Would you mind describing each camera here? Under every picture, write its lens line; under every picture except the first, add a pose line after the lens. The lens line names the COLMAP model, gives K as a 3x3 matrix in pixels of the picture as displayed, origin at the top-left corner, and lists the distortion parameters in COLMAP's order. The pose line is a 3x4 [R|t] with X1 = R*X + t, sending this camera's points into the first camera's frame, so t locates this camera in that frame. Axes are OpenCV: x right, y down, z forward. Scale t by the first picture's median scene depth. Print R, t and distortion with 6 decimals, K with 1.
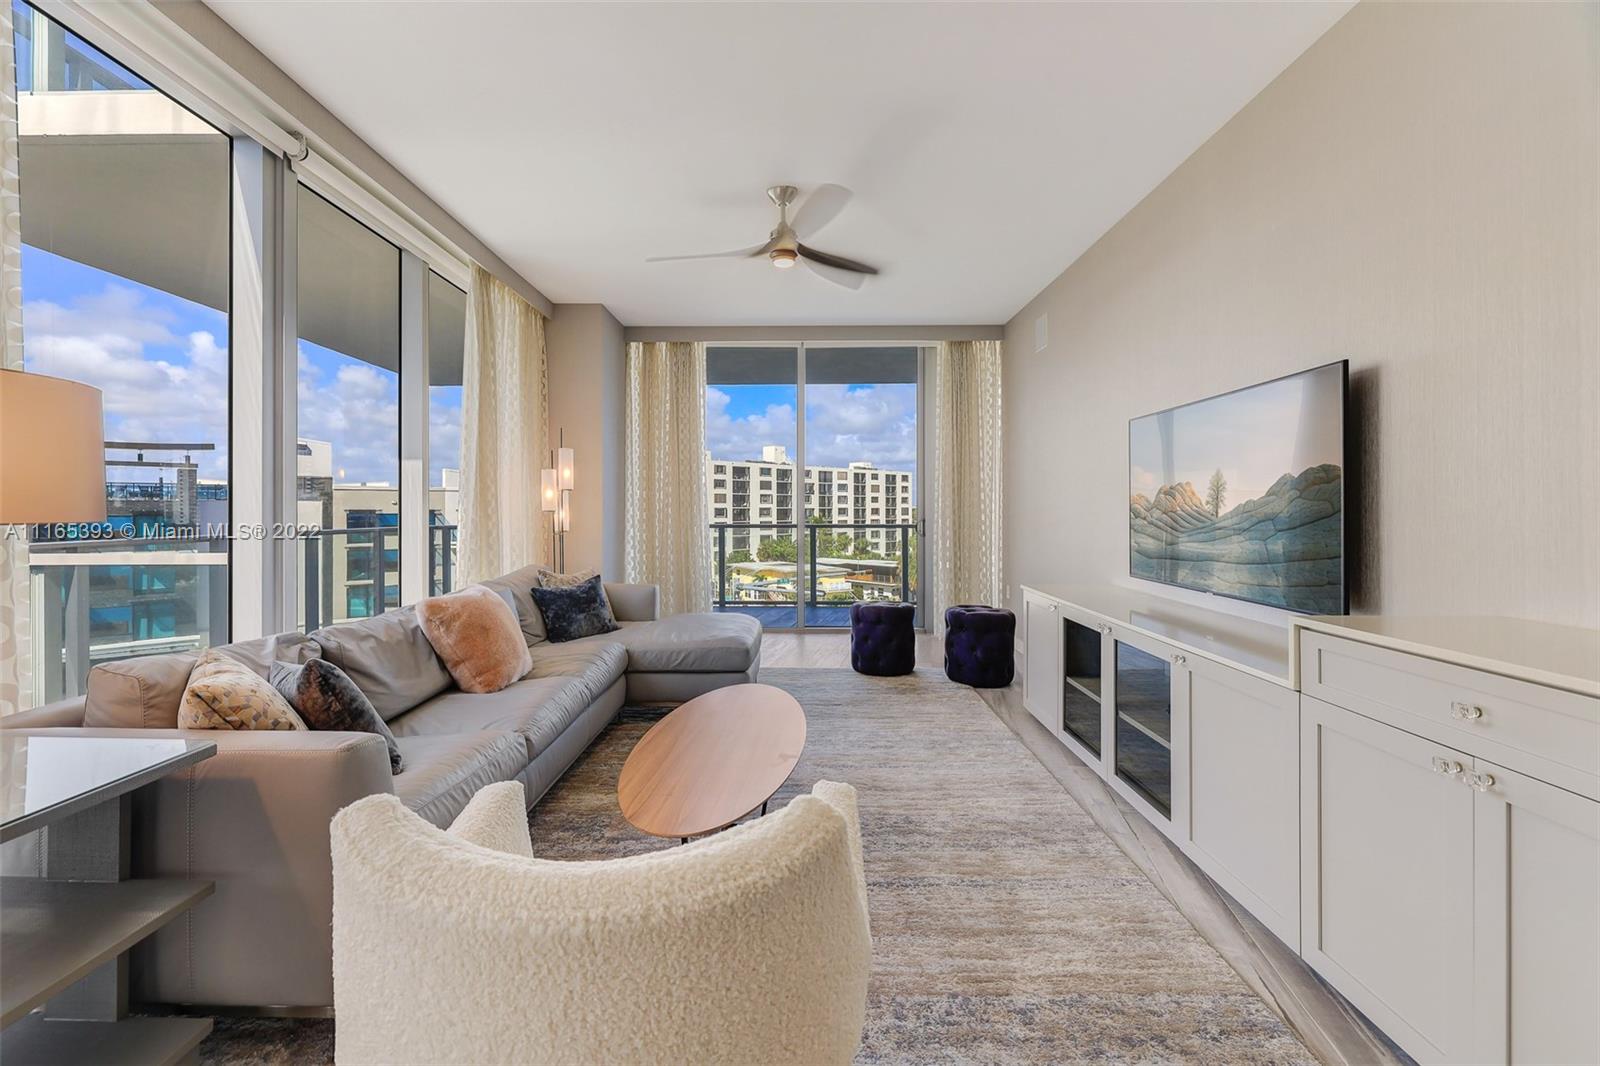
lens RADIAL K [[680.6, 0, 795.4], [0, 680.6, 501.3], [0, 0, 1]] dist [-0.001100, -0.000231]
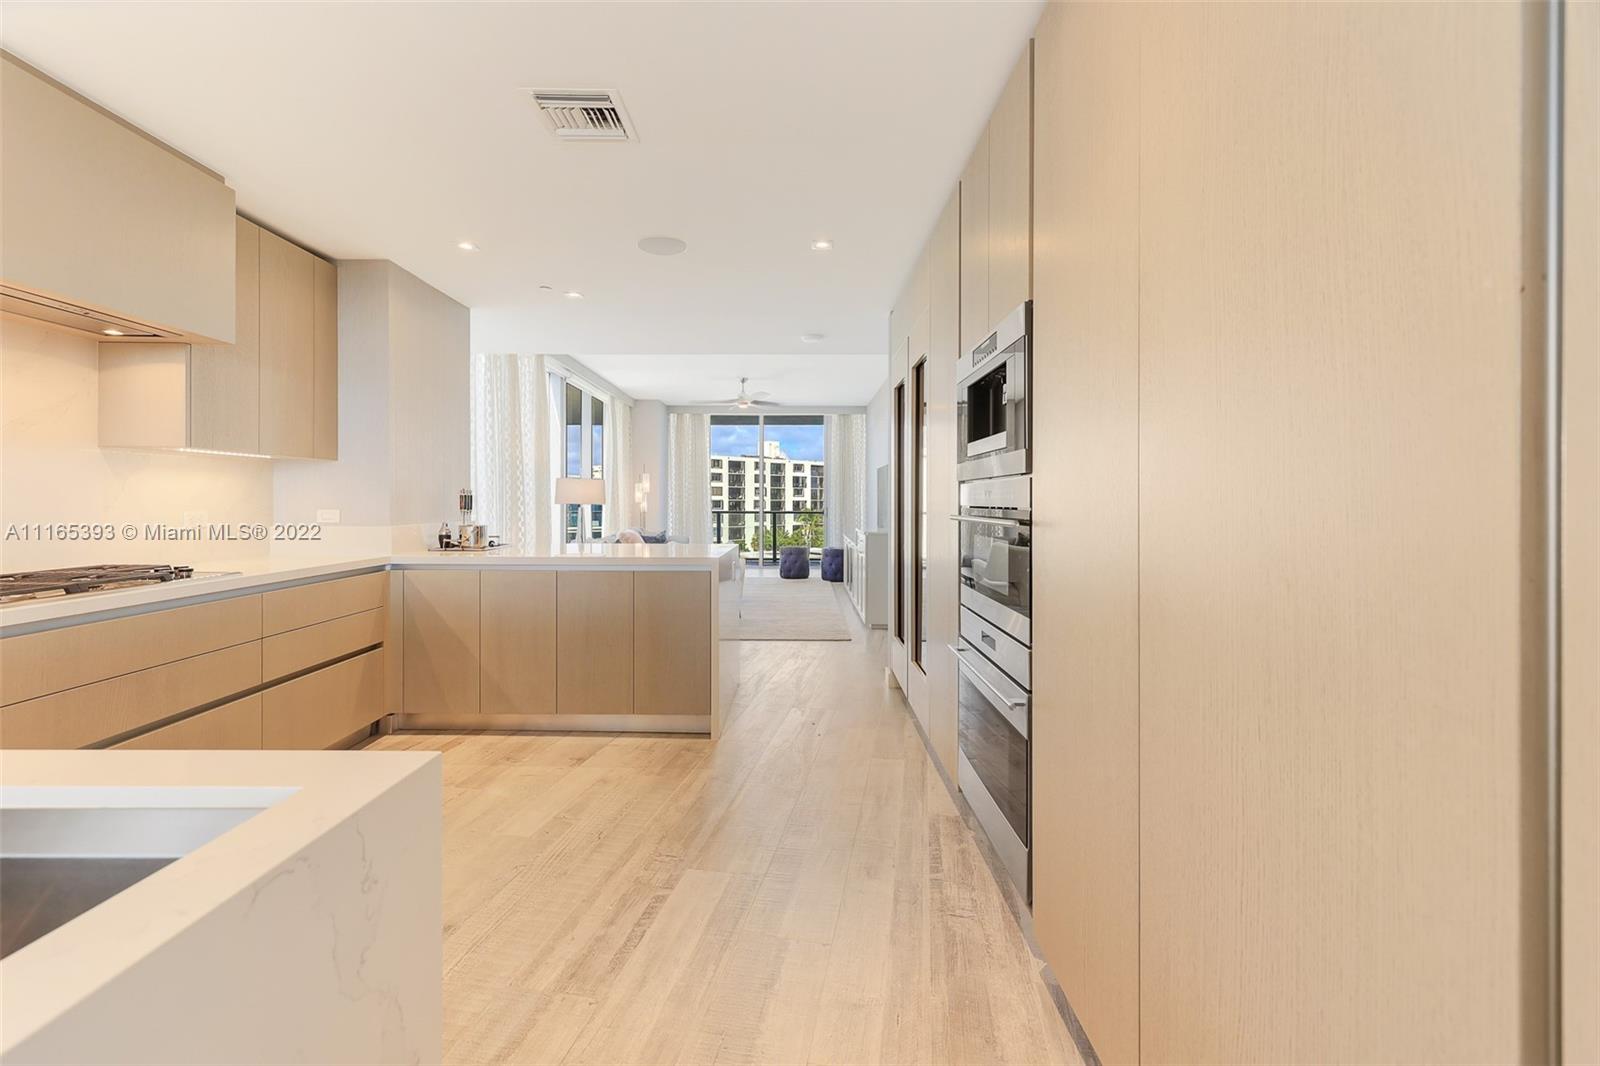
lens RADIAL K [[680.6, 0, 795.4], [0, 680.6, 501.3], [0, 0, 1]] dist [-0.001100, -0.000231]
pose [[0.999980, 0.003786, 0.005137, 0.024075], [-0.003844, 0.999928, 0.011348, -0.003144], [-0.005094, -0.011367, 0.999922, -0.223439]]
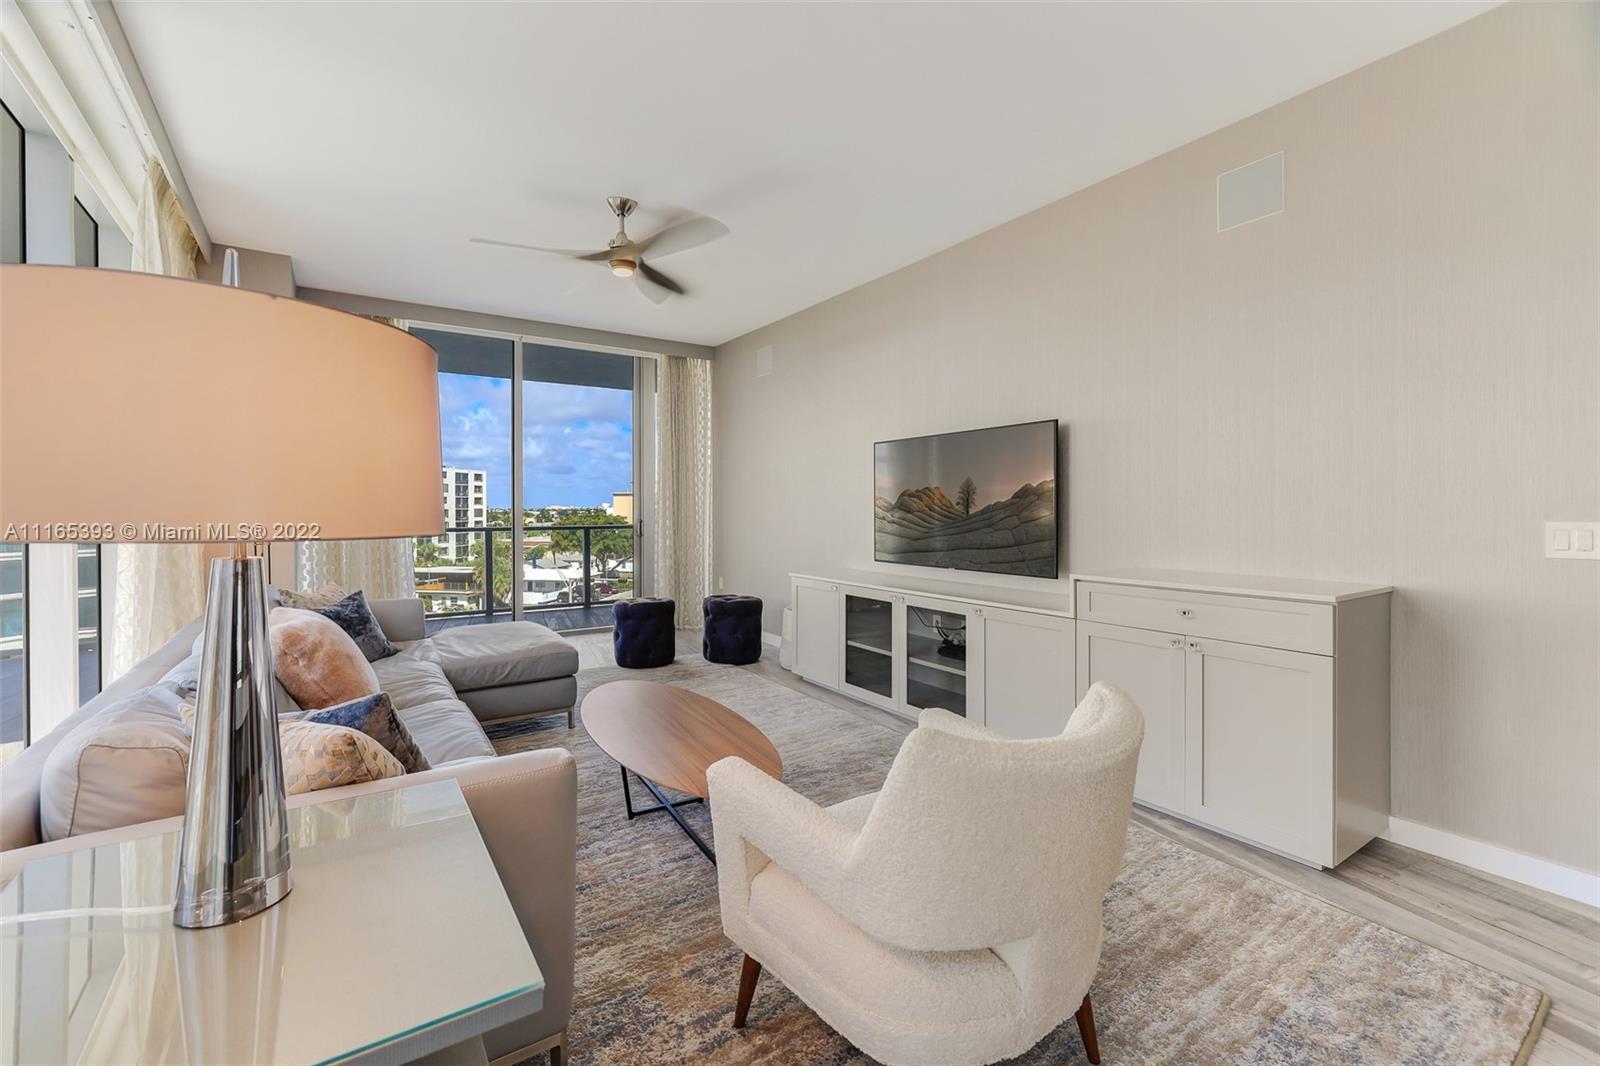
lens RADIAL K [[674.3, 0, 787.5], [0, 674.3, 508.5], [0, 0, 1]] dist [0.001685, 0.000201]
pose [[0.824015, -0.002079, 0.566565, -0.055738], [-0.003115, 0.999962, 0.008199, -0.000304], [-0.566560, -0.008521, 0.823976, 0.002238]]
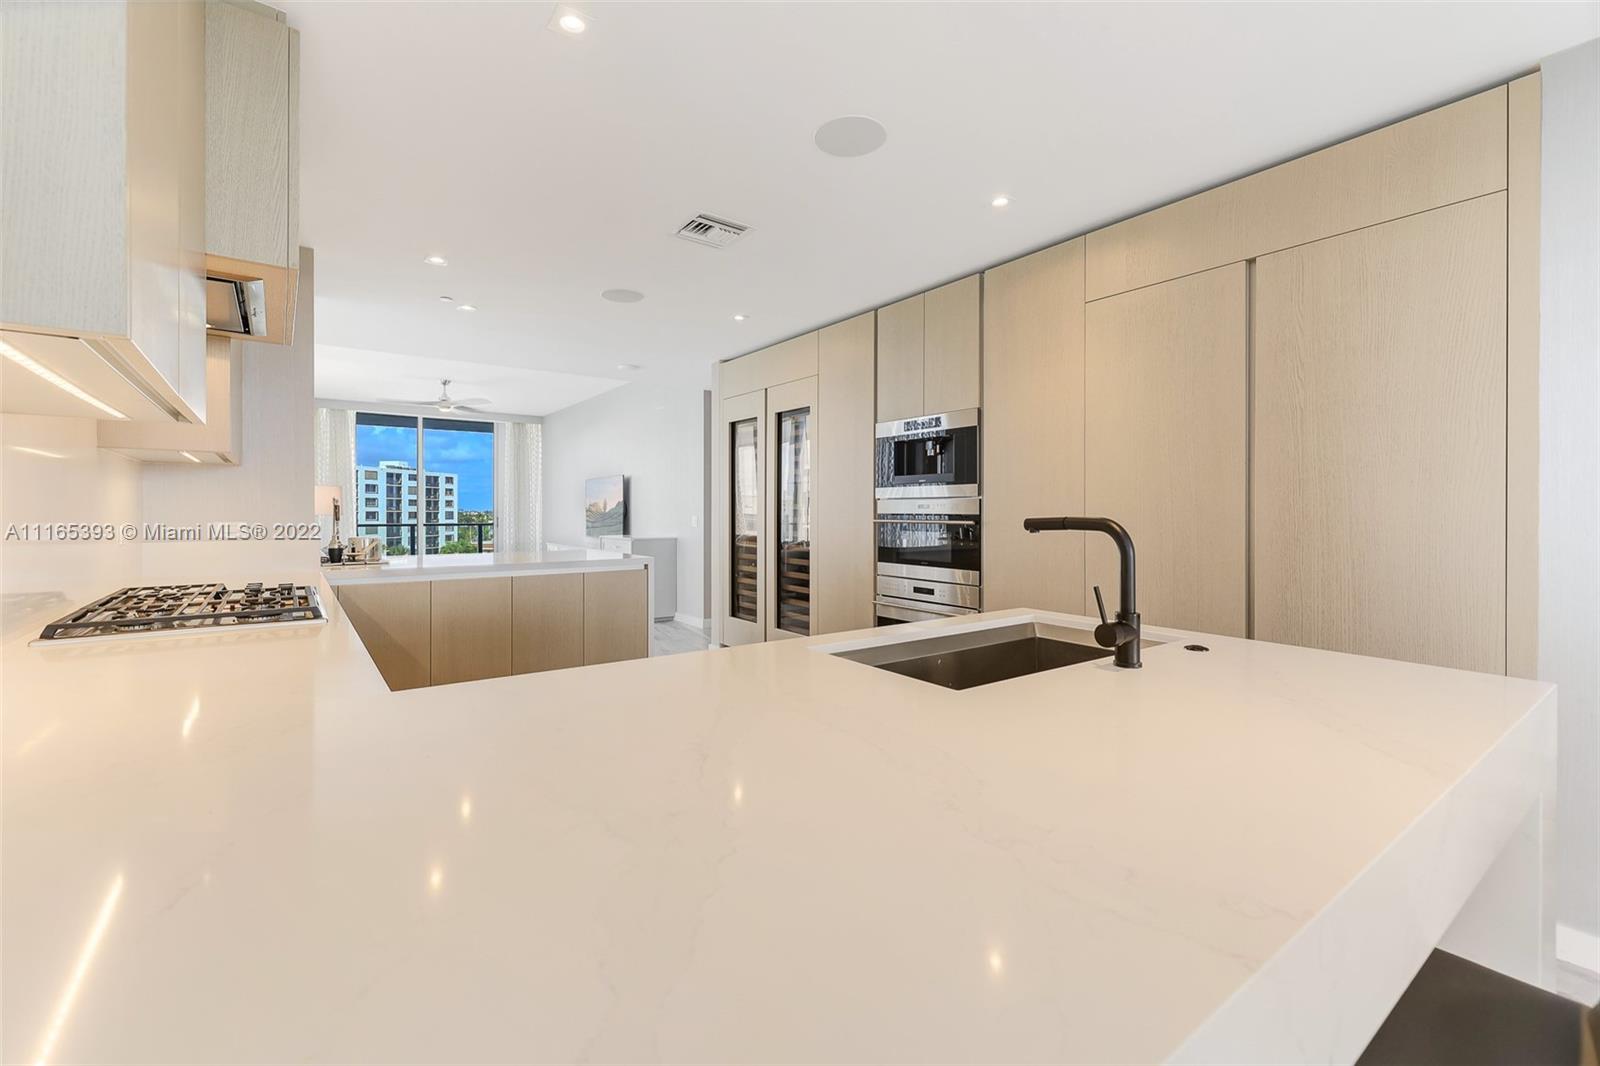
lens RADIAL K [[696.2, 0, 790.0], [0, 696.2, 513.1], [0, 0, 1]] dist [0.001888, 0.000575]
pose [[0.813753, 0.000342, 0.581211, -0.064862], [-0.007158, 0.999930, 0.009433, -0.002782], [-0.581167, -0.011836, 0.813698, -0.244000]]
